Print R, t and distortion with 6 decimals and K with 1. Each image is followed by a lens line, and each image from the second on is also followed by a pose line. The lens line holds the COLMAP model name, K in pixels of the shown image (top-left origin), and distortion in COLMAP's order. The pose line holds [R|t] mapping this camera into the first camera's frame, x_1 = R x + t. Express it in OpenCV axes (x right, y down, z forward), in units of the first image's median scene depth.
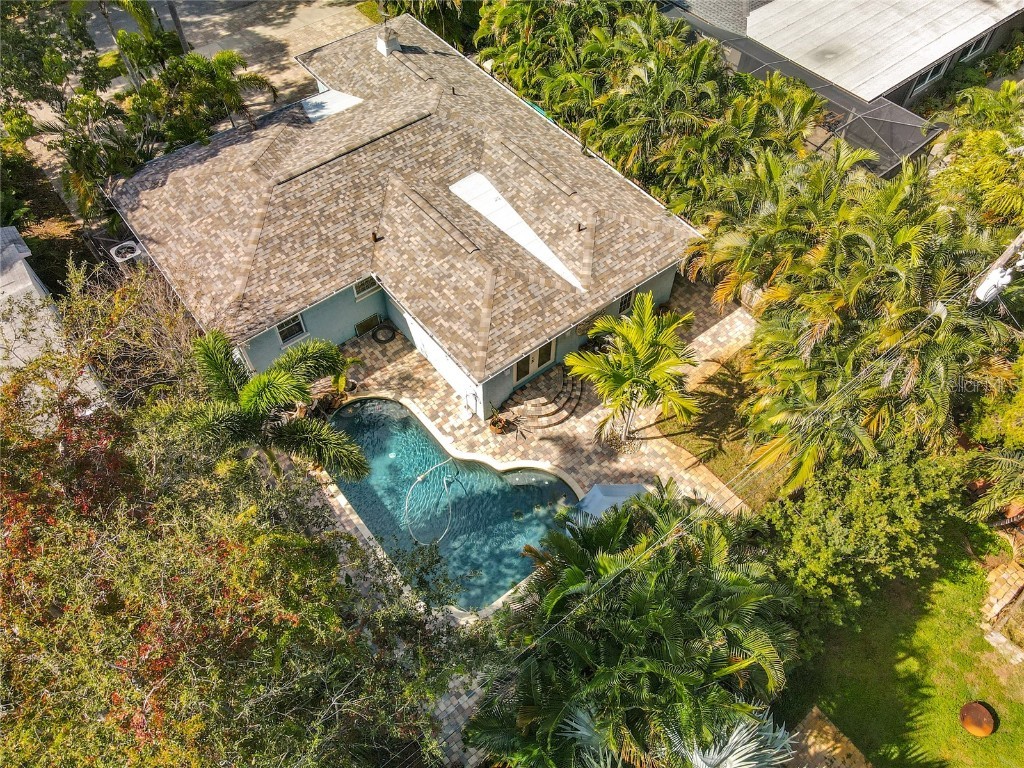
lens RADIAL K [[737.1, 0, 511.9], [0, 737.1, 373.8], [0, 0, 1]] dist [0.006626, 0.007051]
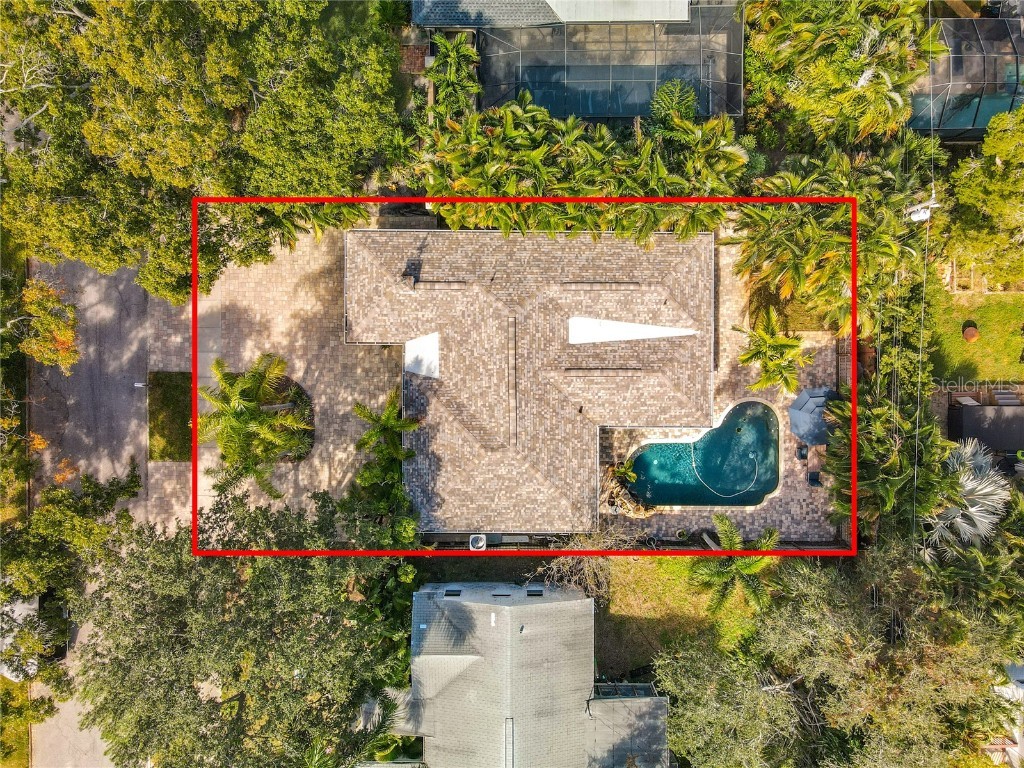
lens RADIAL K [[723.3, 0, 512.0], [0, 723.3, 384.0], [0, 0, 1]] dist [0.006703, 0.005913]
pose [[0.623874, -0.781489, -0.007495, -0.214486], [0.637647, 0.503451, 0.583046, -1.145263], [-0.451871, -0.368526, 0.812404, -0.116192]]
